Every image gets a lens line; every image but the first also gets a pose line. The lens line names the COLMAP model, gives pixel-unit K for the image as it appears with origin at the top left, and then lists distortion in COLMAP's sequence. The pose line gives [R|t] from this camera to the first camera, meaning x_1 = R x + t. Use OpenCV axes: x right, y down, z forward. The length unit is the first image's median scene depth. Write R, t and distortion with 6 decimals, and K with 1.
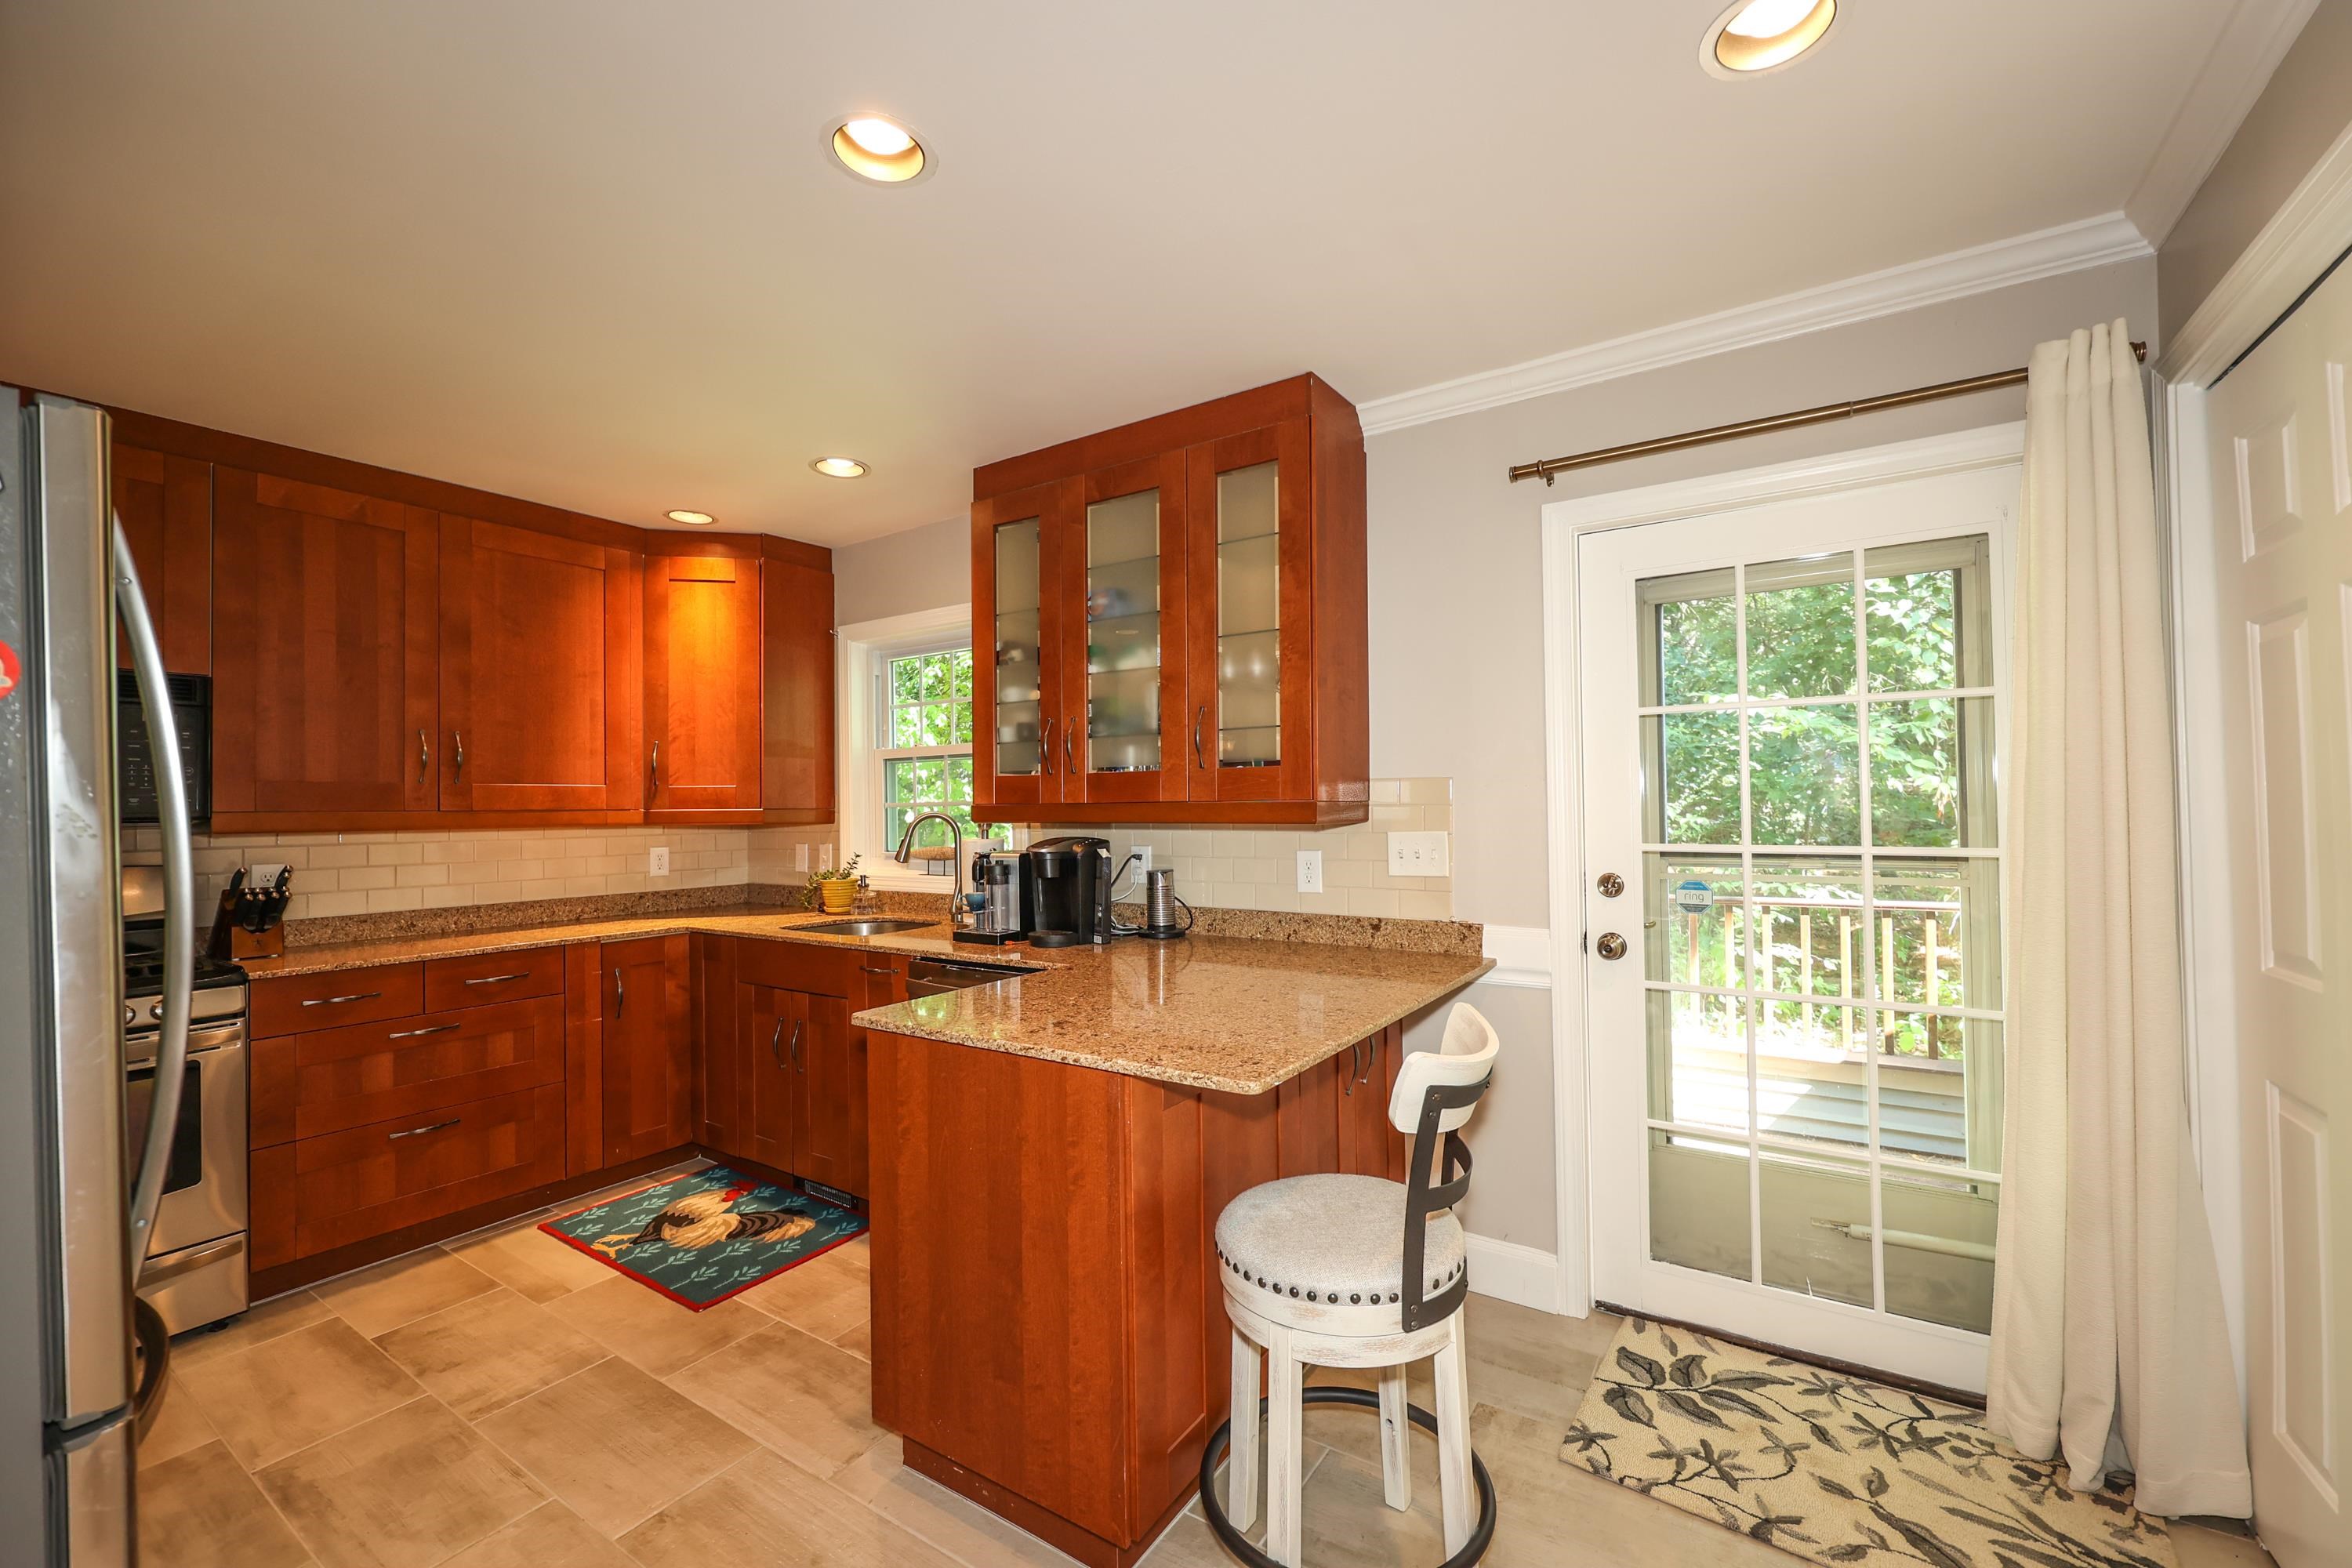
lens RADIAL K [[946.3, 0, 1178.6], [0, 946.3, 788.0], [0, 0, 1]] dist [0.001308, -0.000182]
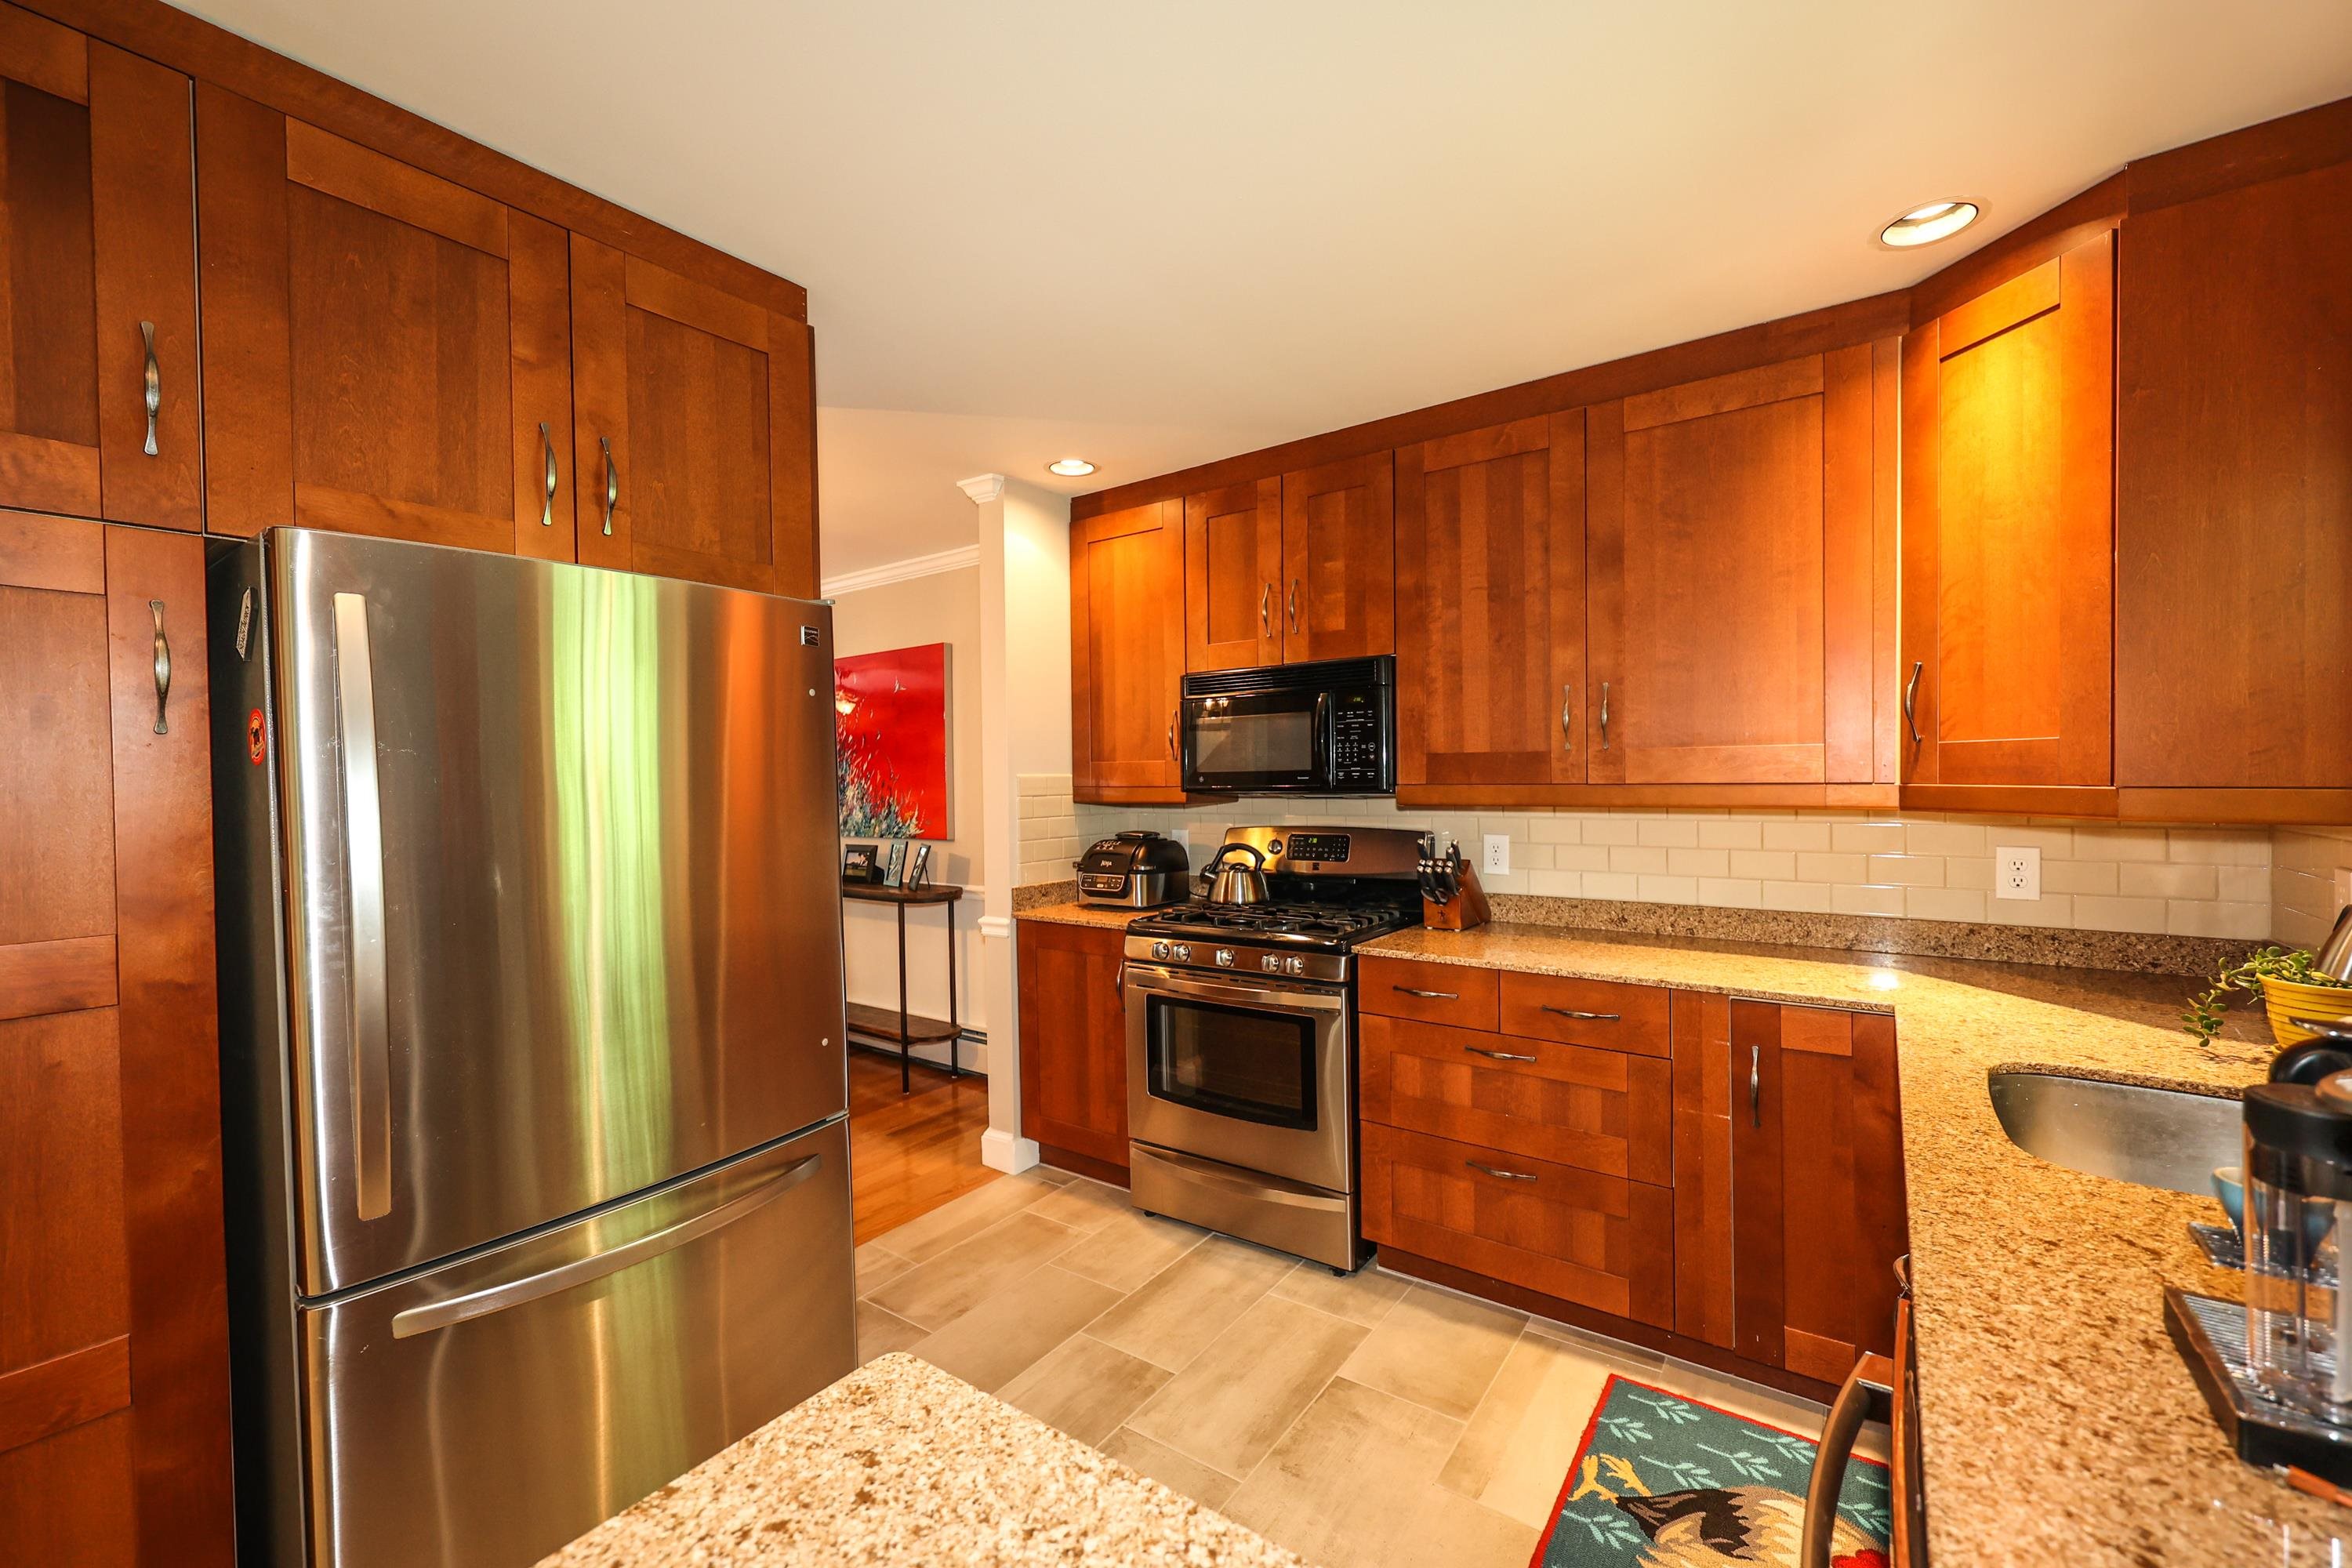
lens RADIAL K [[946.3, 0, 1178.6], [0, 946.3, 788.0], [0, 0, 1]] dist [0.001308, -0.000182]
pose [[-0.034774, 0.029137, -0.998970, 0.029744], [0.036089, 0.998960, 0.027880, -0.007368], [0.998743, -0.035082, -0.035790, 0.678653]]
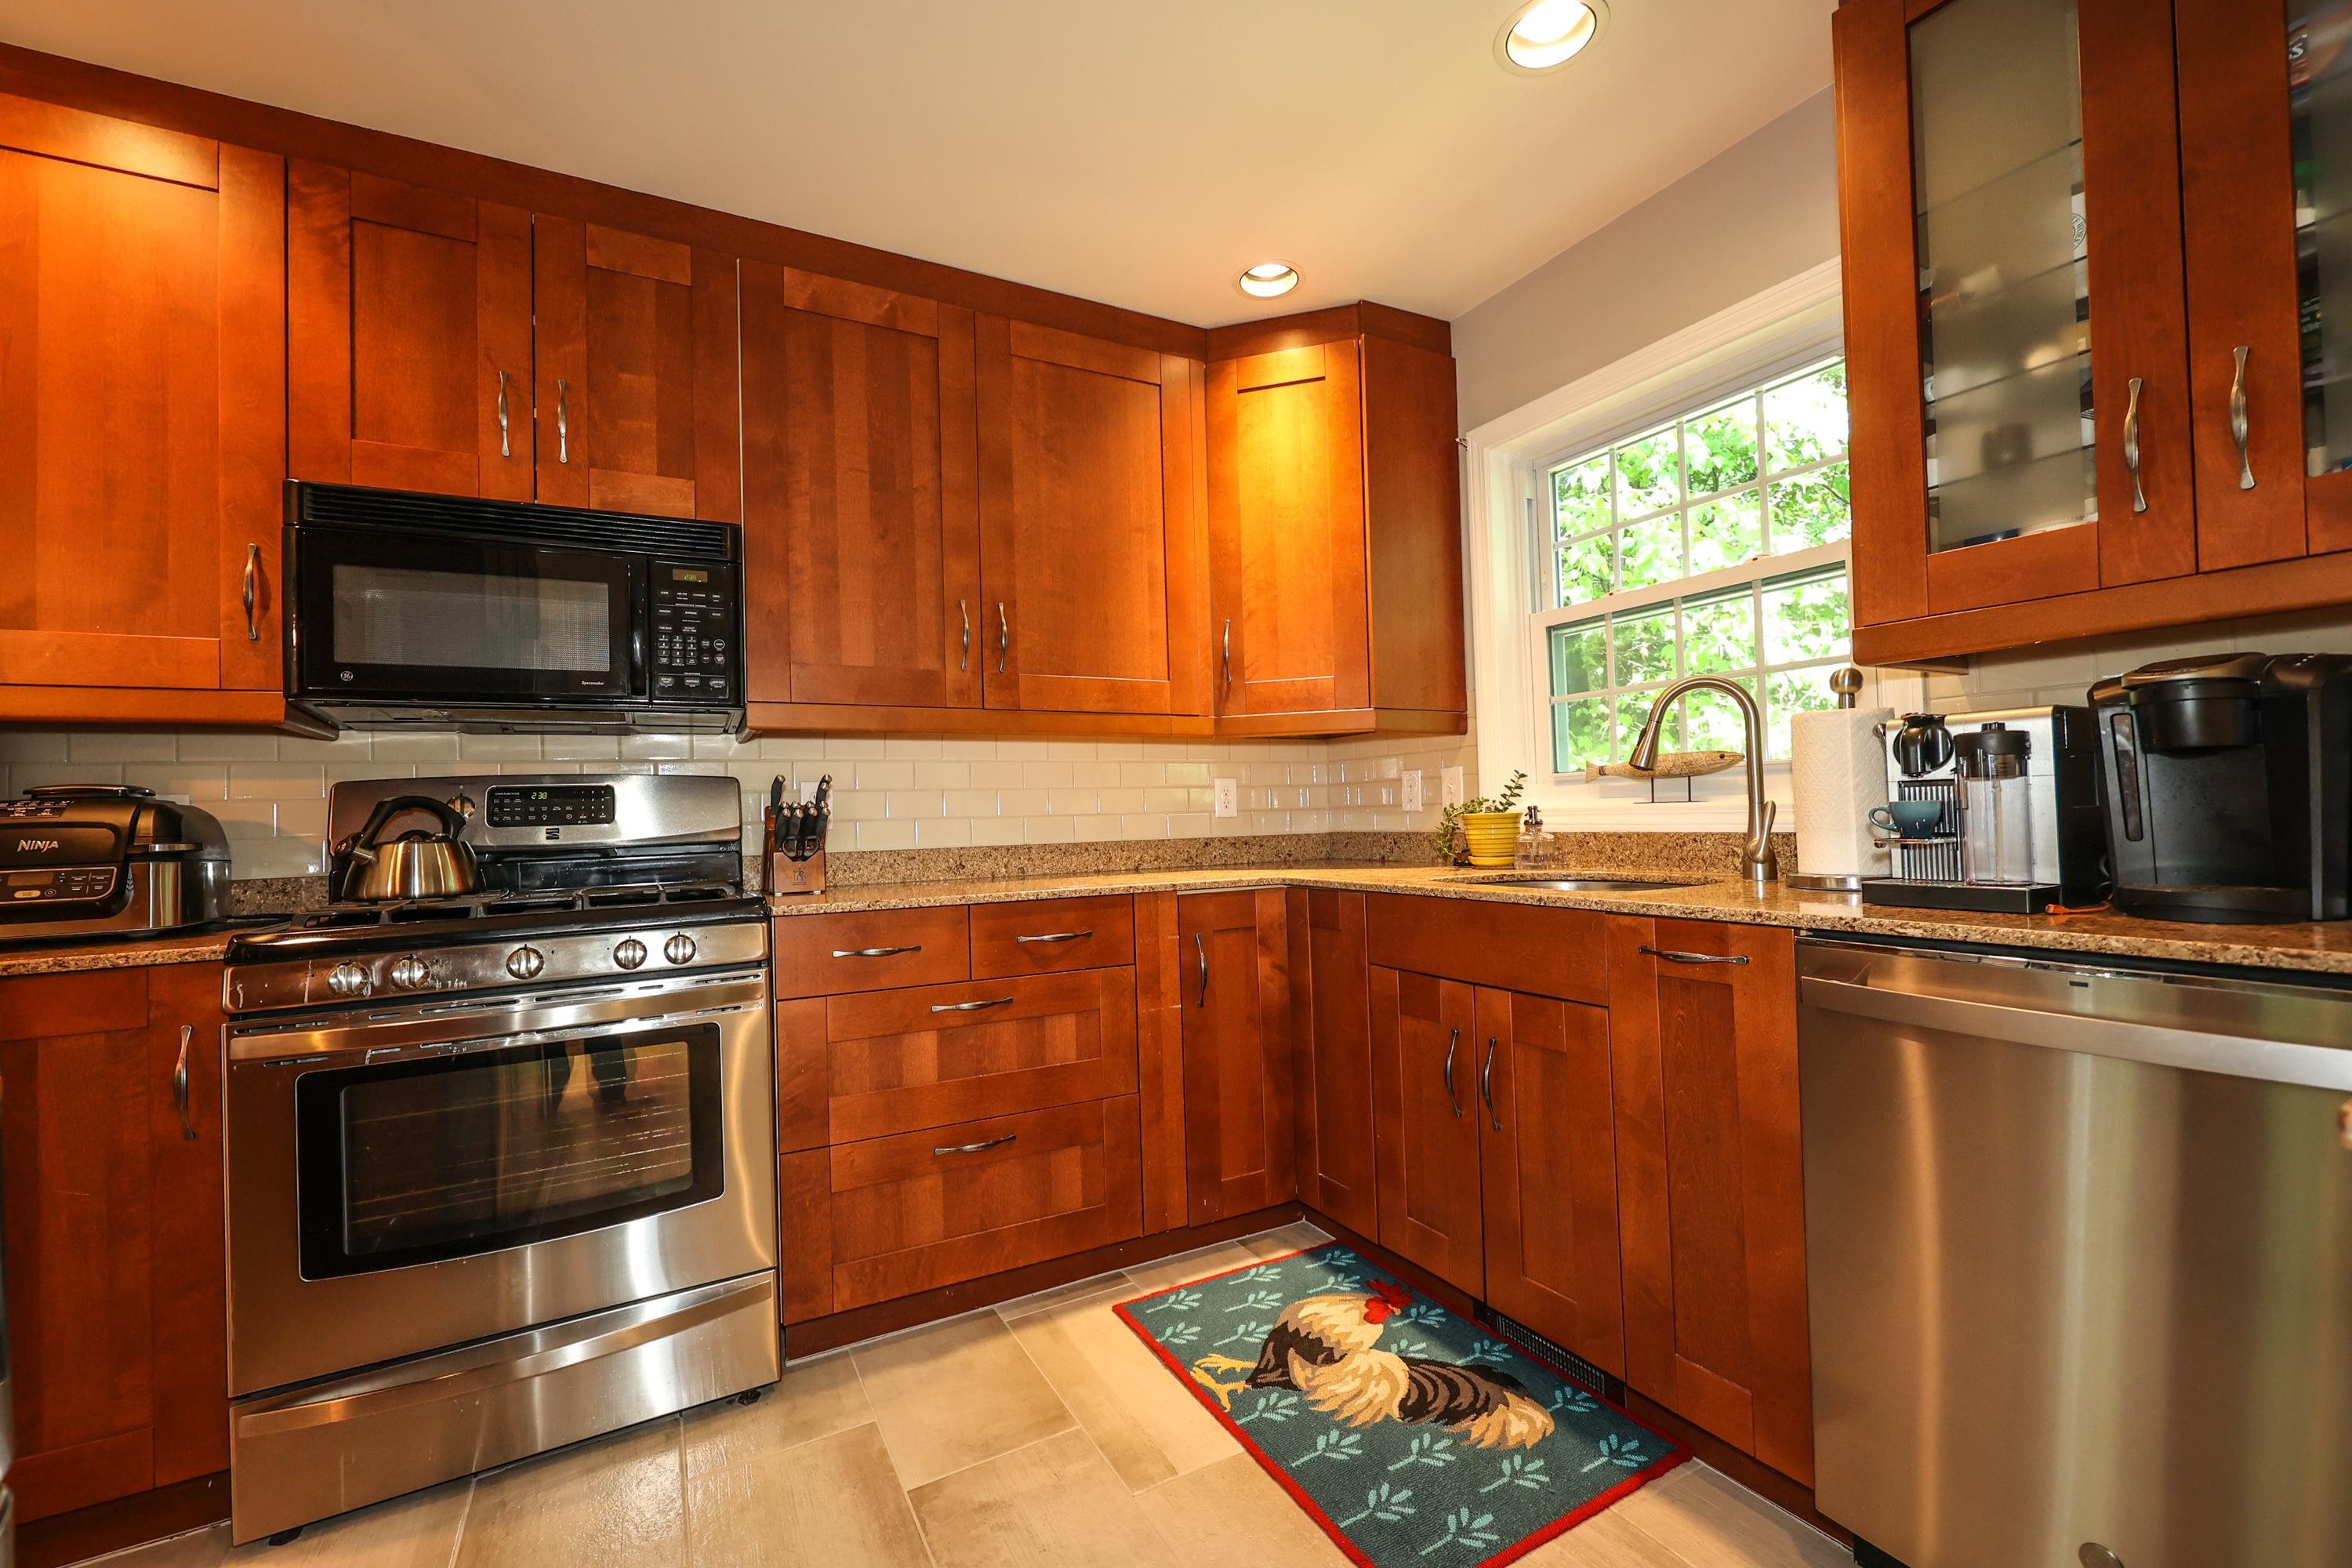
lens RADIAL K [[975.5, 0, 1174.9], [0, 975.5, 792.5], [0, 0, 1]] dist [0.000594, -0.000414]
pose [[0.884504, -0.019626, -0.466120, -0.289610], [0.023498, 0.999721, 0.002495, 0.090459], [0.465941, -0.013160, 0.884718, 0.388061]]
